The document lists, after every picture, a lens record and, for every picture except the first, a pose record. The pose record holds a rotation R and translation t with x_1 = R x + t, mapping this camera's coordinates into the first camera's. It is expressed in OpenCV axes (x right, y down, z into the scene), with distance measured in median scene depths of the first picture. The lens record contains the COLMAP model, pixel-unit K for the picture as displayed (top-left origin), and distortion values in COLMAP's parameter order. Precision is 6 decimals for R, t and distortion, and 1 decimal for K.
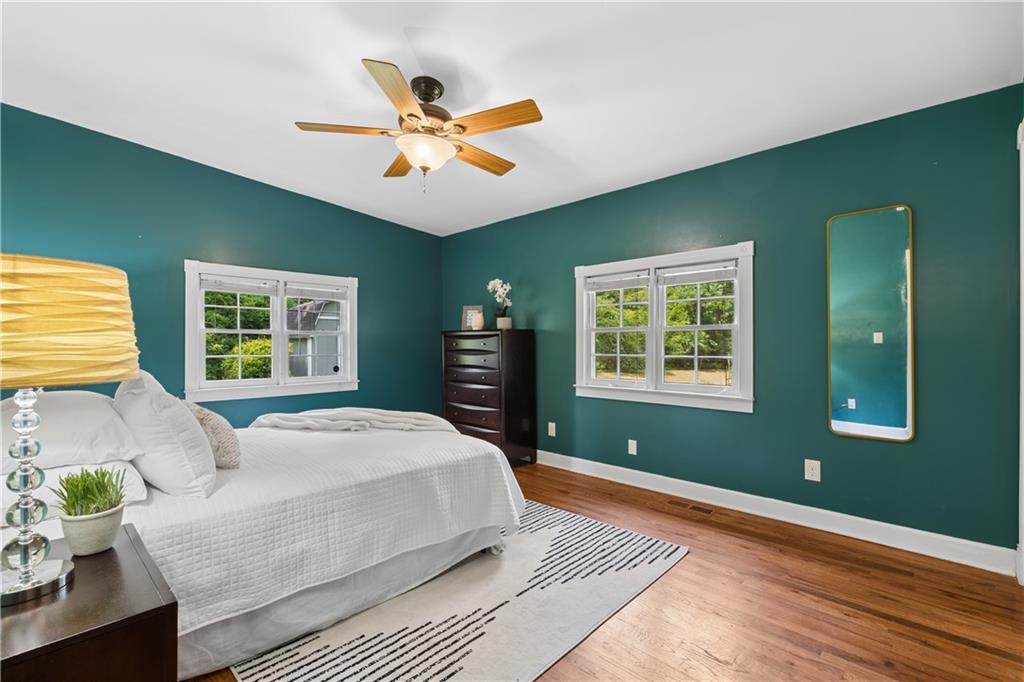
lens RADIAL K [[446.5, 0, 514.8], [0, 446.5, 345.1], [0, 0, 1]] dist [-0.009481, -0.000670]
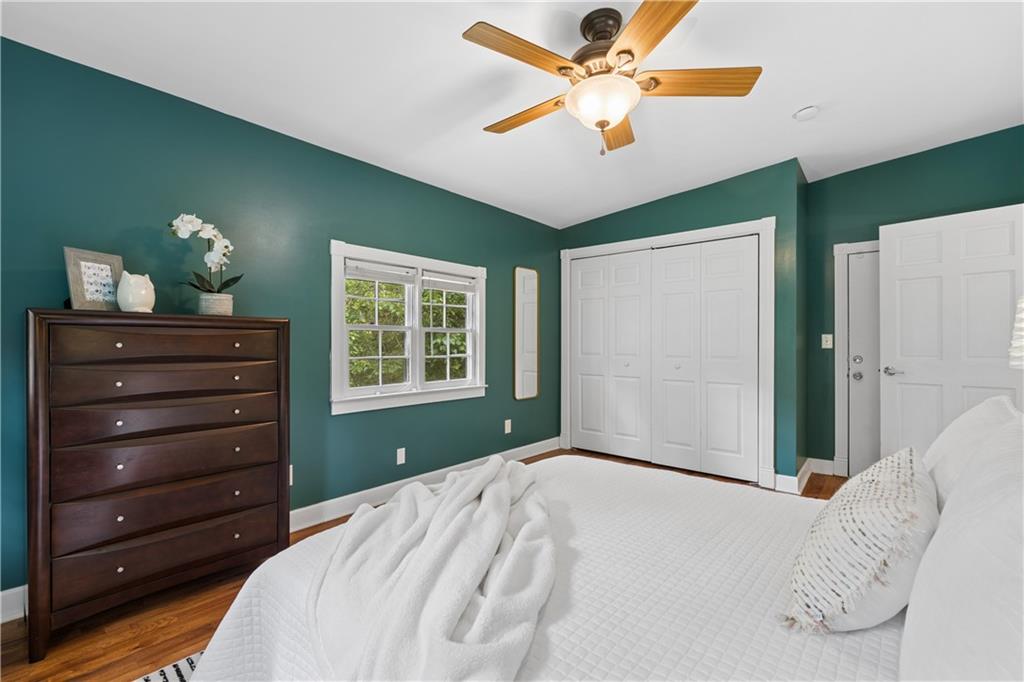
lens RADIAL K [[446.5, 0, 514.5], [0, 446.5, 341.0], [0, 0, 1]] dist [-0.009481, -0.000670]
pose [[-0.047854, -0.006818, 0.998831, -0.679641], [-0.018047, 0.999819, 0.005960, -0.020341], [-0.998691, -0.017740, -0.047968, 0.820635]]
